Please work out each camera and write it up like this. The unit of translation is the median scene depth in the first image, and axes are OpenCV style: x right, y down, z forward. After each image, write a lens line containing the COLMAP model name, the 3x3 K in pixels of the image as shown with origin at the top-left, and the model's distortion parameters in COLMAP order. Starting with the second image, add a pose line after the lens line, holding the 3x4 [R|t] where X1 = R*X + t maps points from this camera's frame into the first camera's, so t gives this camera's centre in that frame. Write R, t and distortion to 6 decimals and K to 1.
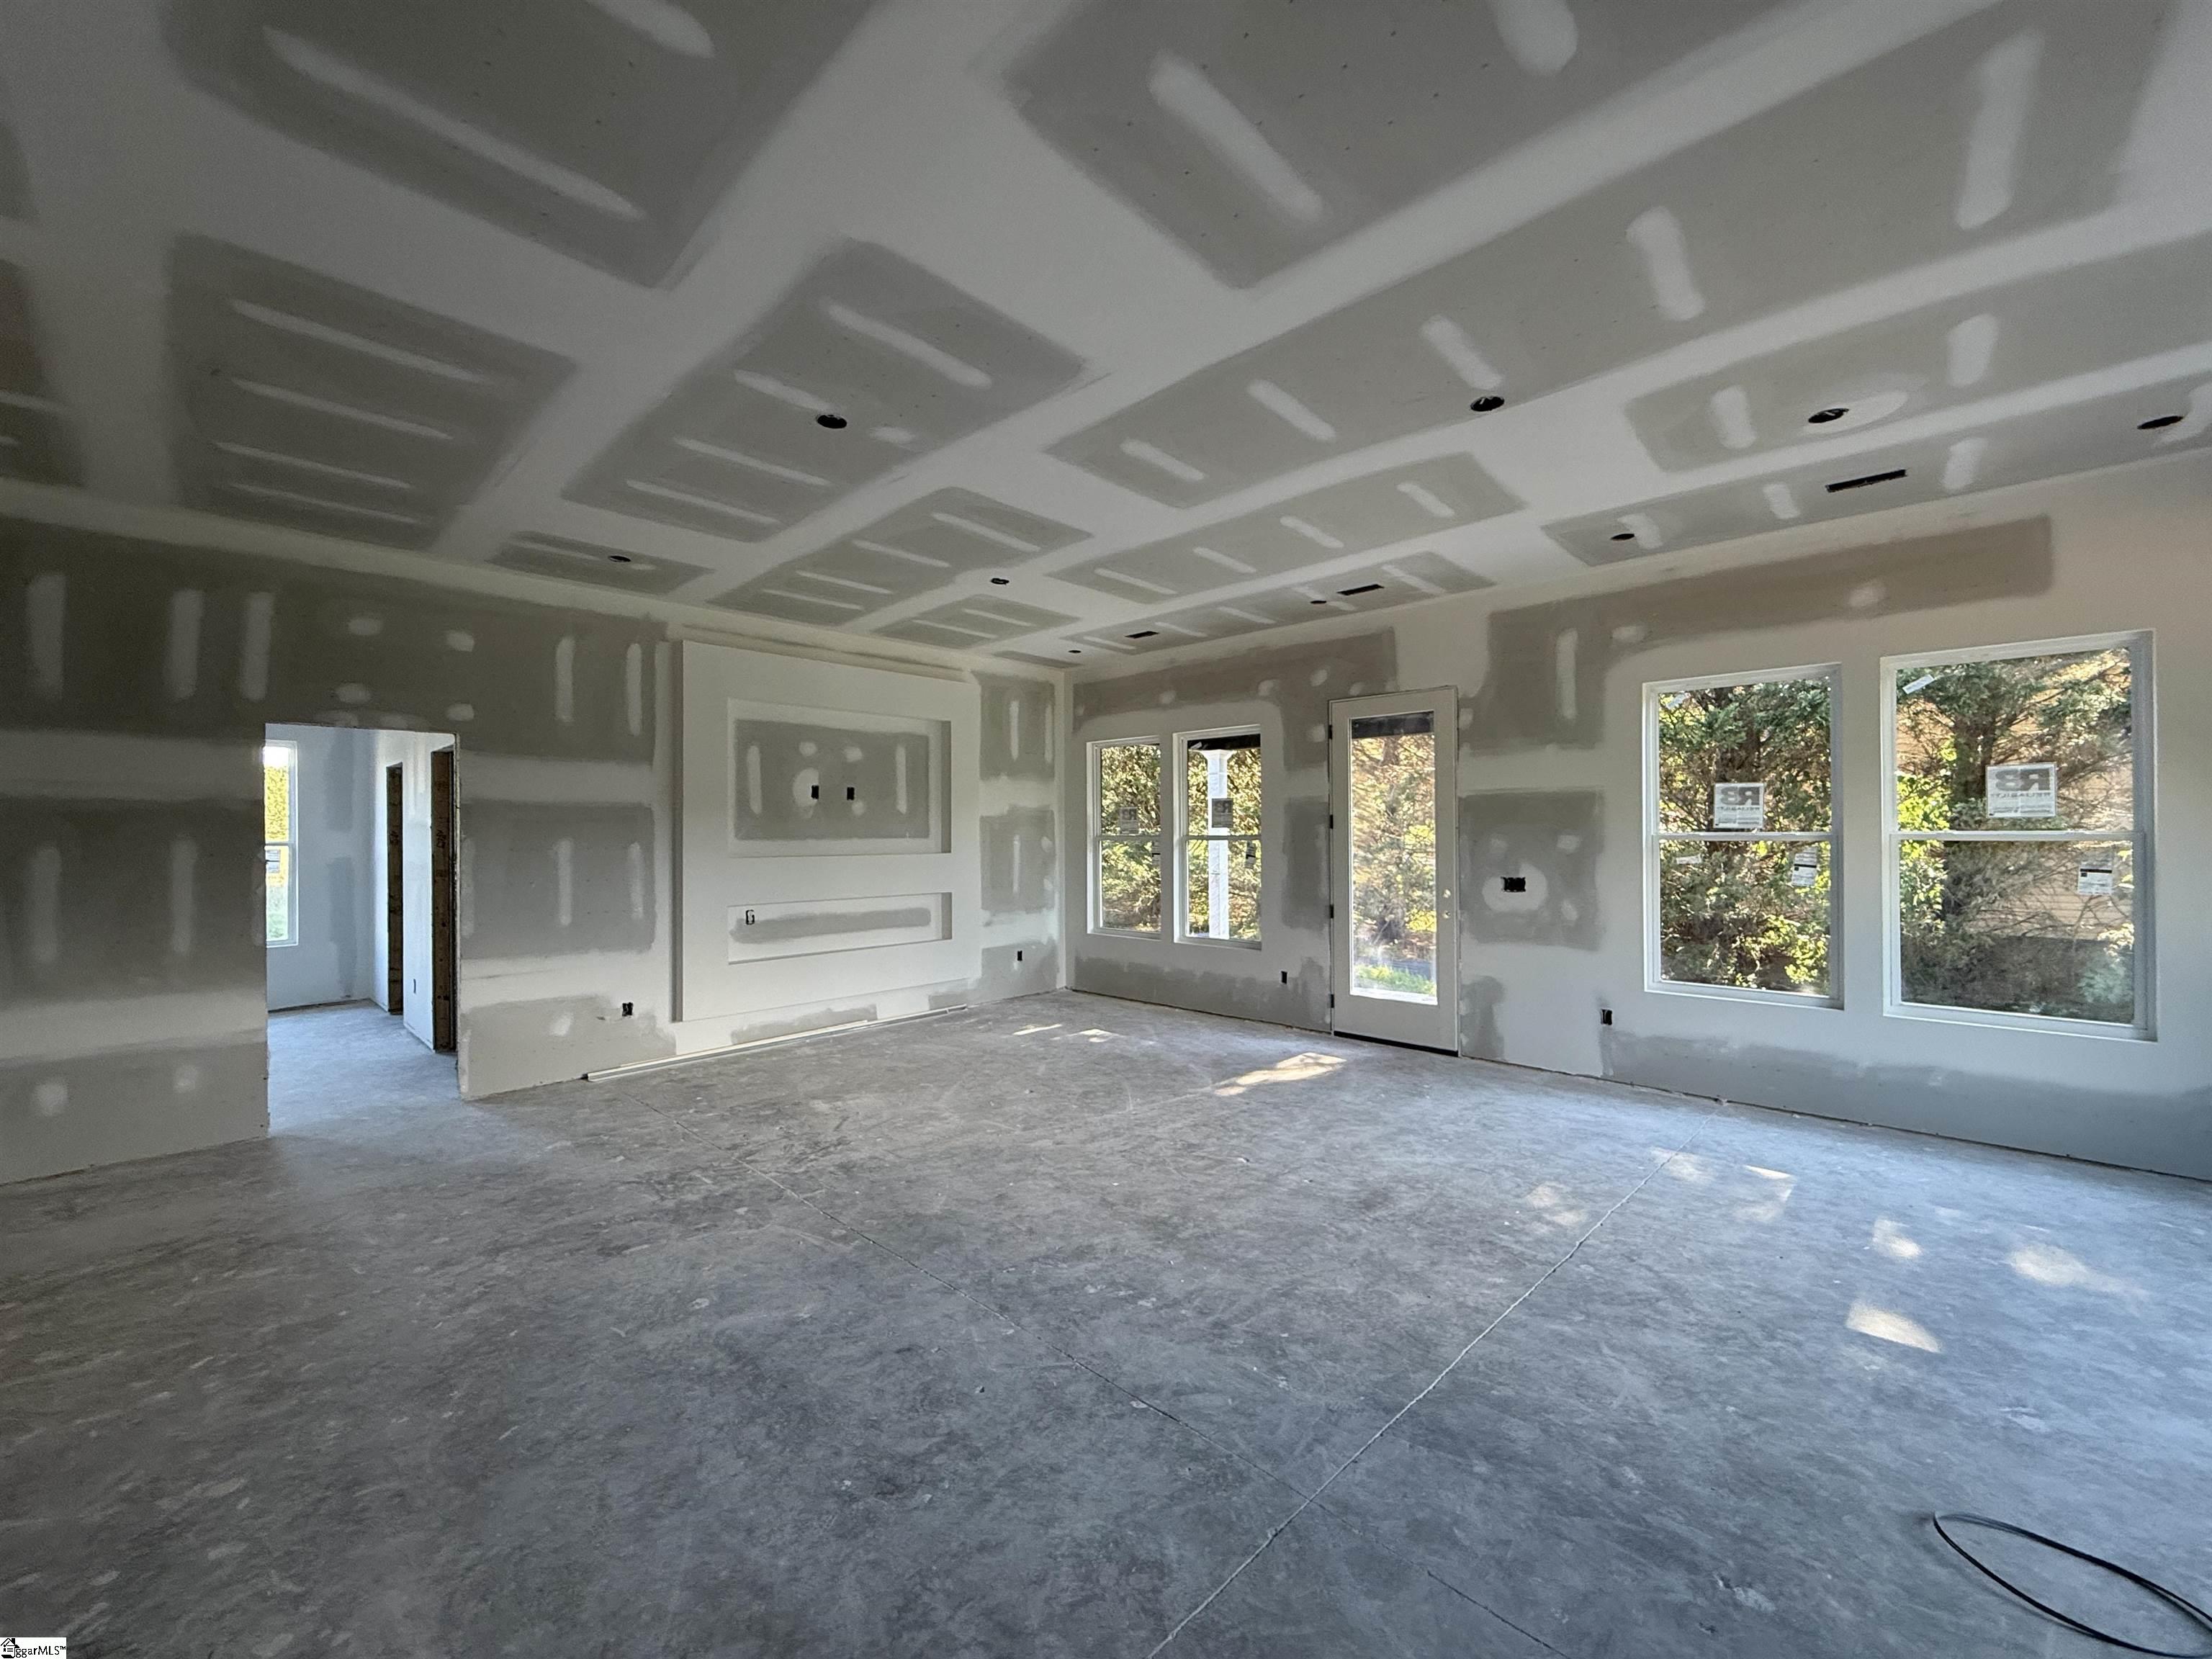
lens RADIAL K [[882.7, 0, 1097.7], [0, 882.7, 831.1], [0, 0, 1]] dist [-0.001543, -0.000240]
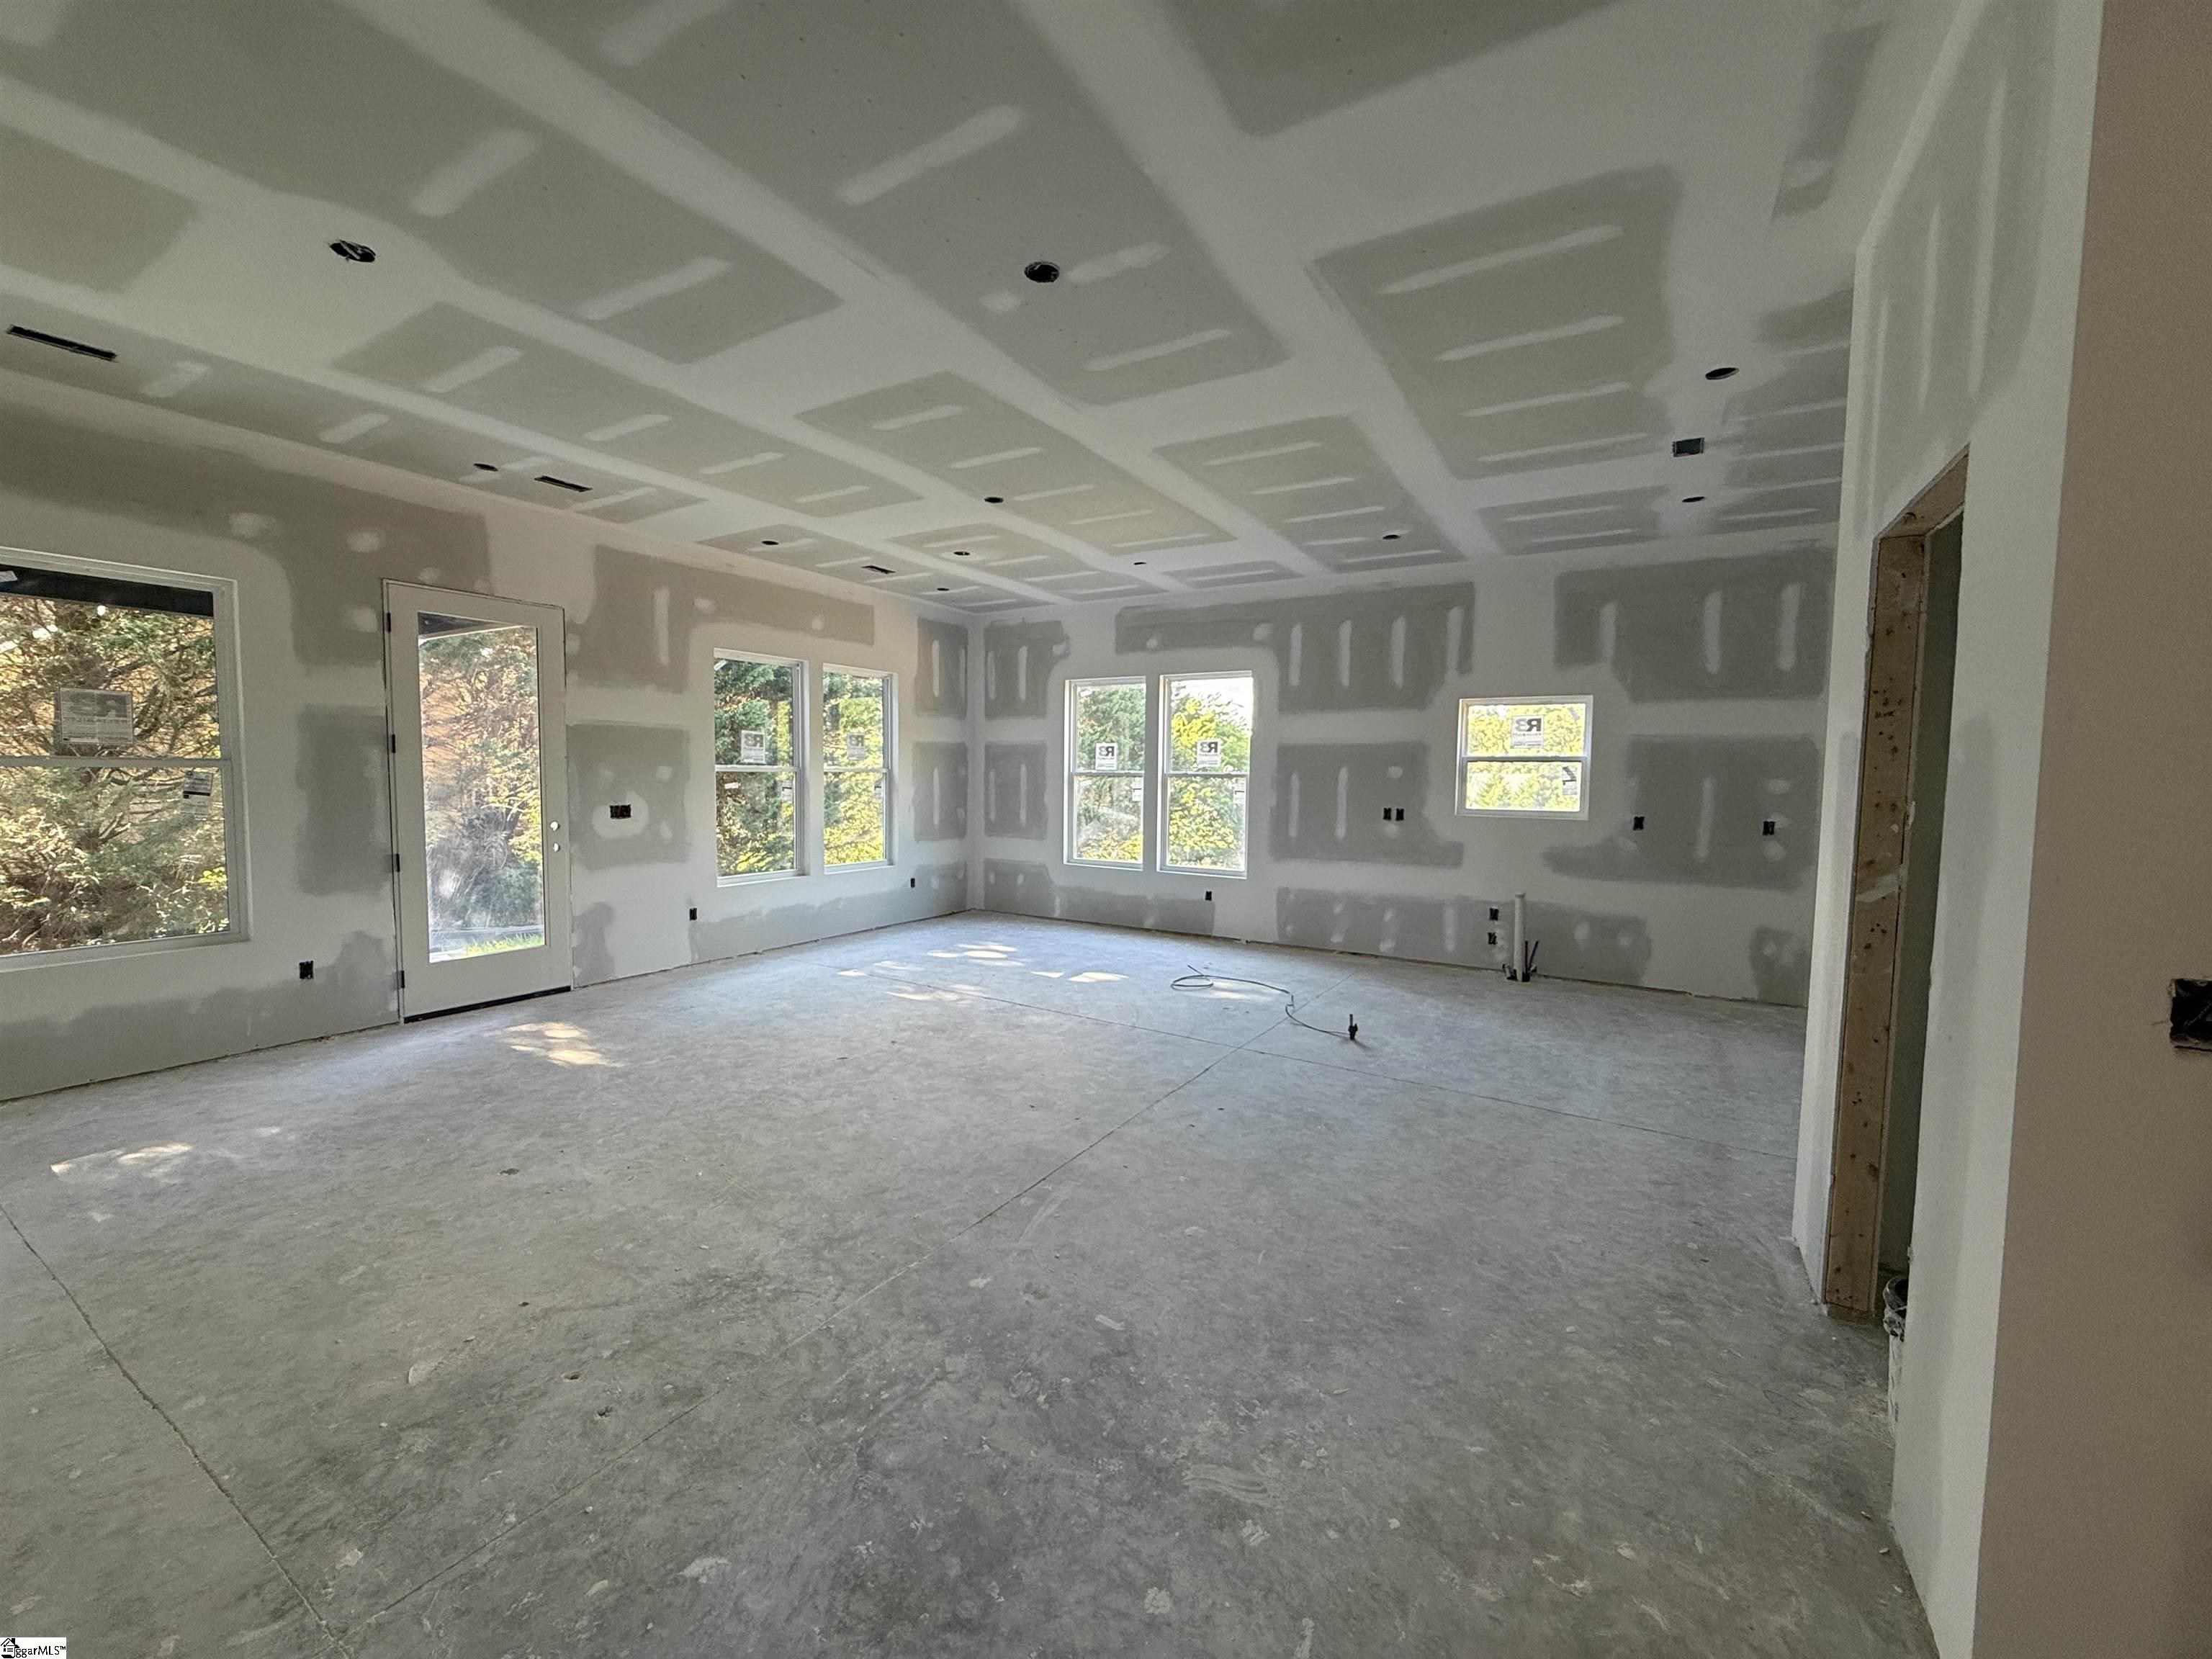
lens RADIAL K [[882.7, 0, 1097.7], [0, 882.7, 831.1], [0, 0, 1]] dist [-0.001543, -0.000240]
pose [[-0.218993, -0.060620, 0.973842, -0.739265], [-0.013464, 0.998161, 0.059106, 0.013897], [-0.975634, -0.000168, -0.219406, 0.714493]]
